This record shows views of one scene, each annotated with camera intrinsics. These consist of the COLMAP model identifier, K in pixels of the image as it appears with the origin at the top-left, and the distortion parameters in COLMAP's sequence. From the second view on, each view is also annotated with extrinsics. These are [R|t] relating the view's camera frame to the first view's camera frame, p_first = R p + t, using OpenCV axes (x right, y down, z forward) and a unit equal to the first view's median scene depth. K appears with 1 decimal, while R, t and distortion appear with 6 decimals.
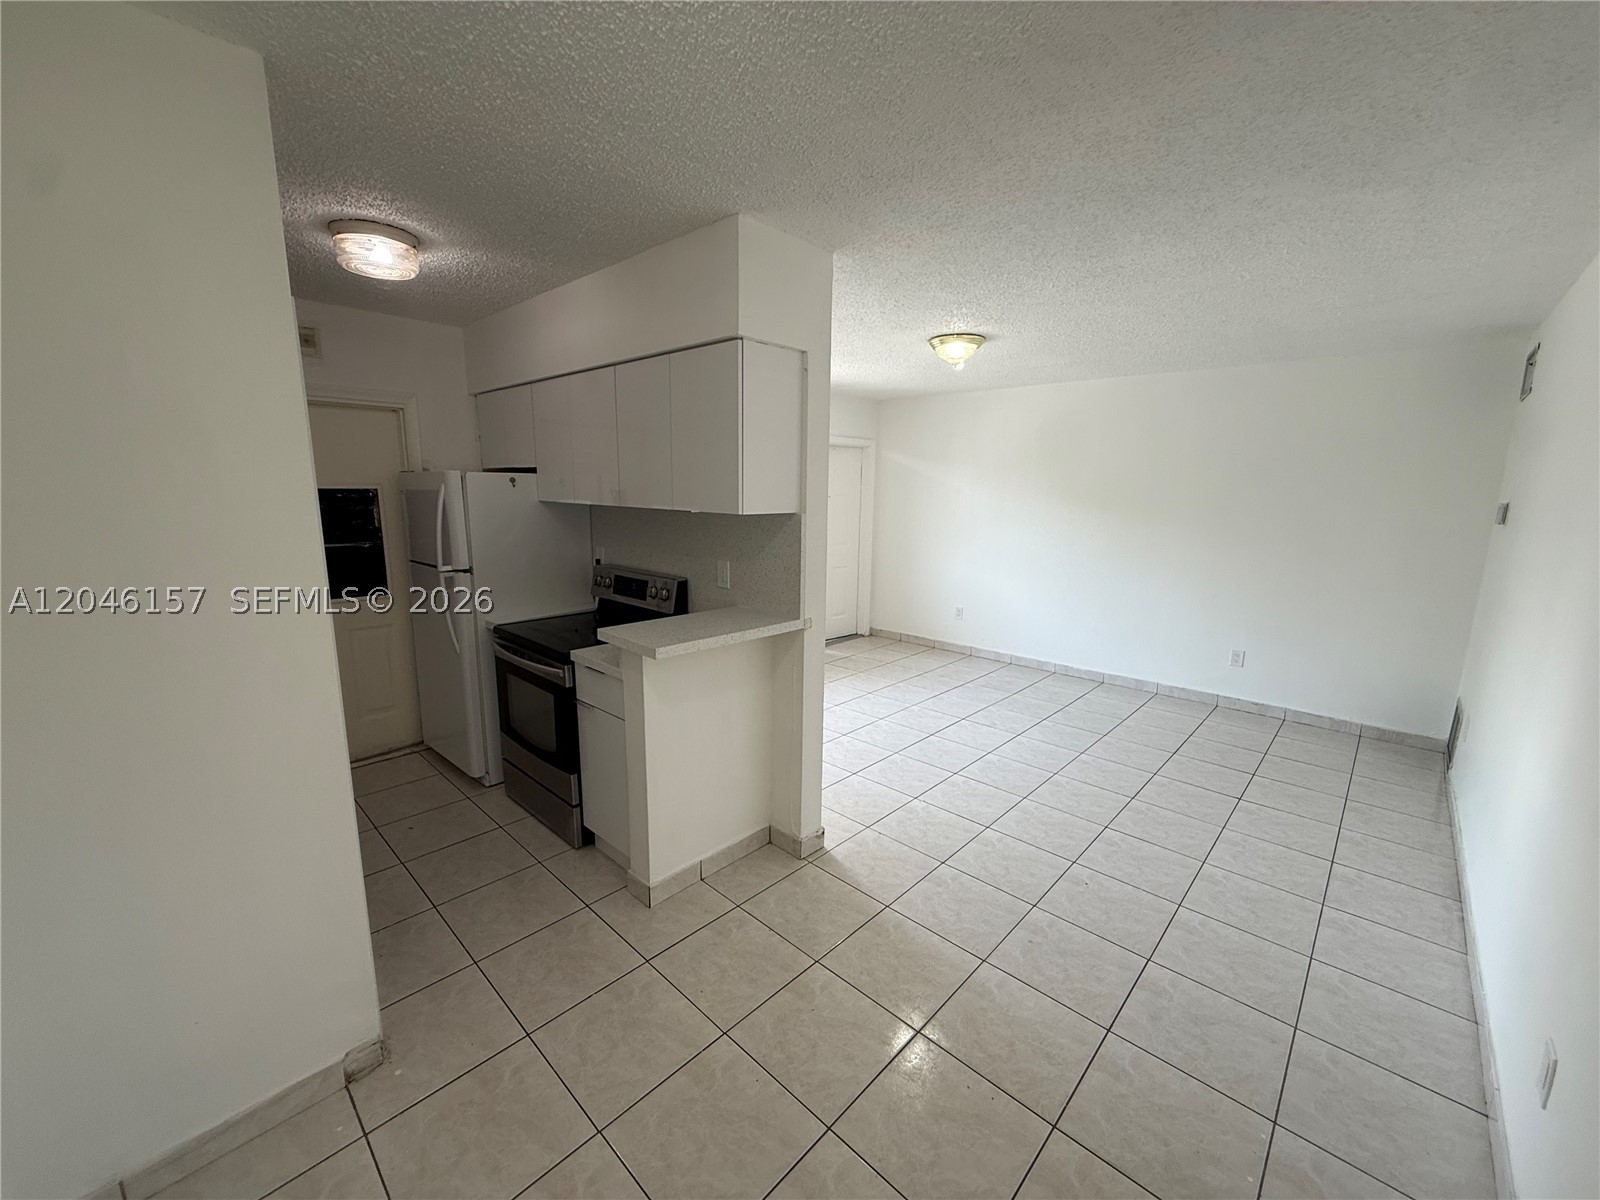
lens RADIAL K [[634.0, 0, 801.6], [0, 634.0, 603.0], [0, 0, 1]] dist [-0.000663, 0.000193]
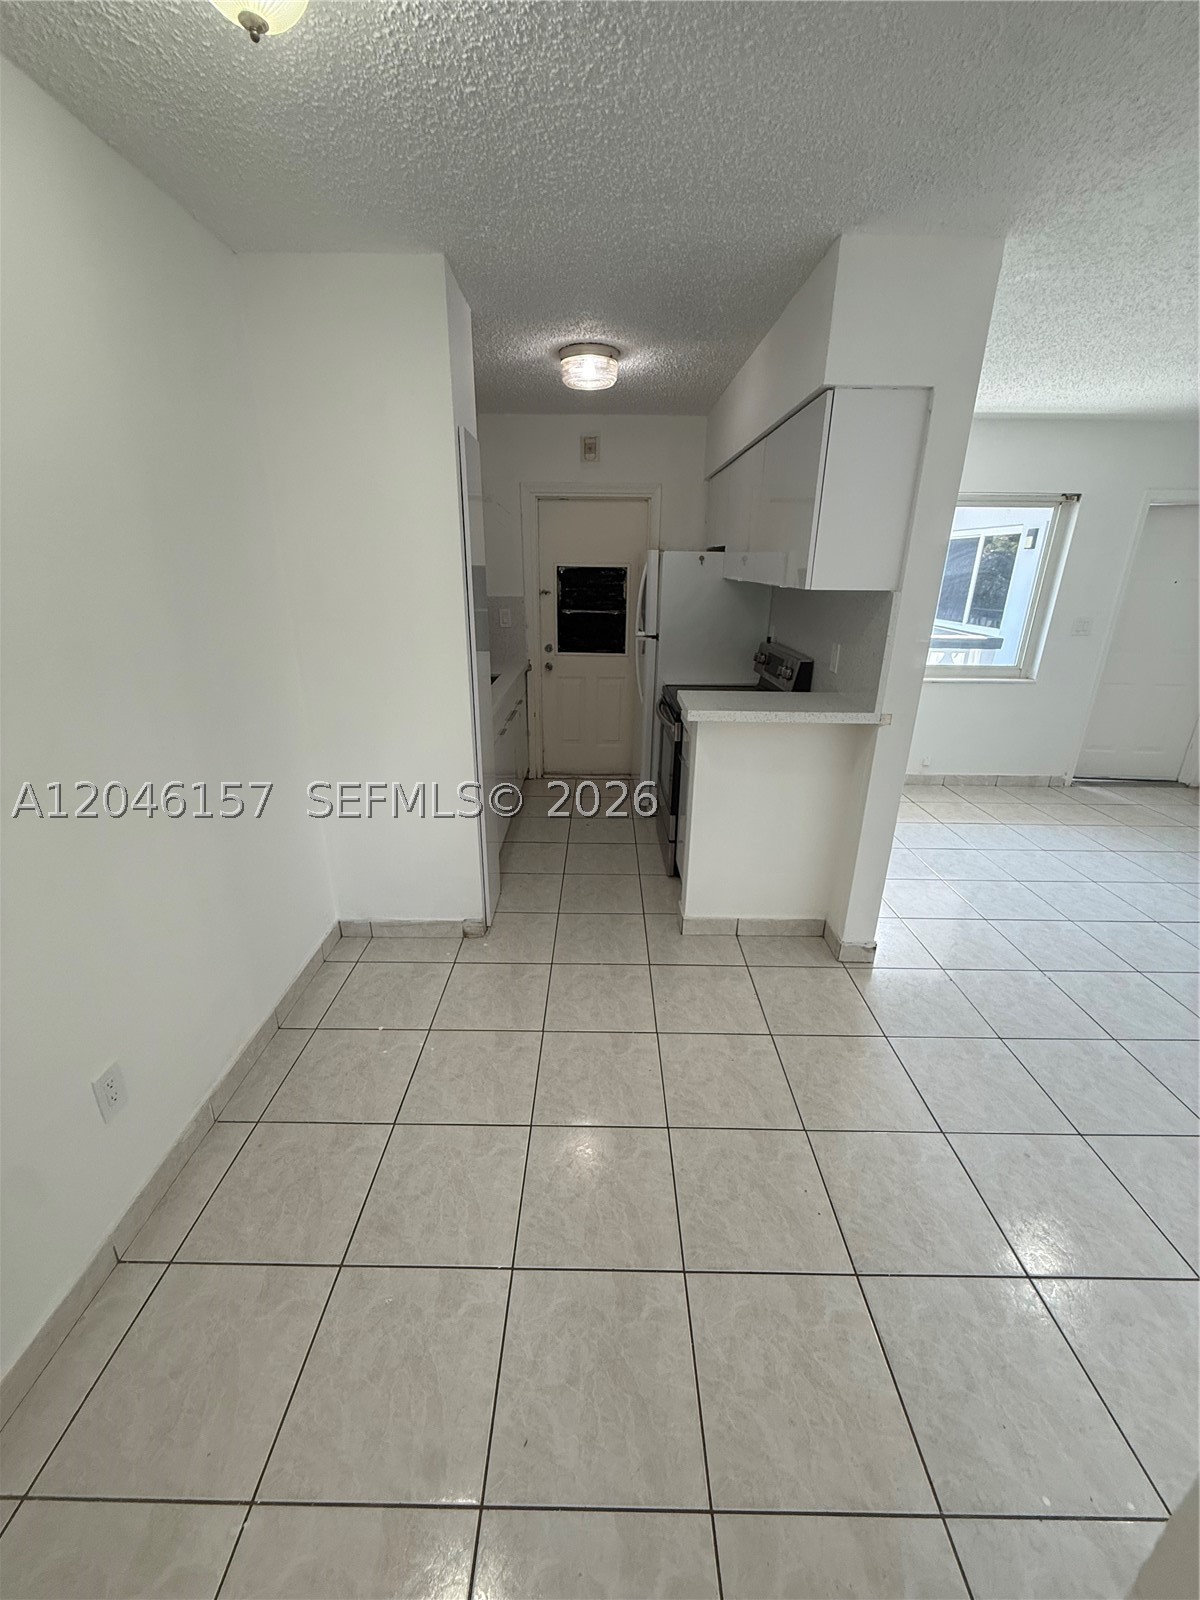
lens RADIAL K [[634.0, 0, 602.8], [0, 634.0, 800.3], [0, 0, 1]] dist [-0.000663, 0.000193]
pose [[0.685005, 0.248390, -0.684887, 0.430204], [-0.134417, 0.967035, 0.216277, 0.003120], [0.716031, -0.056090, 0.695812, 0.090941]]
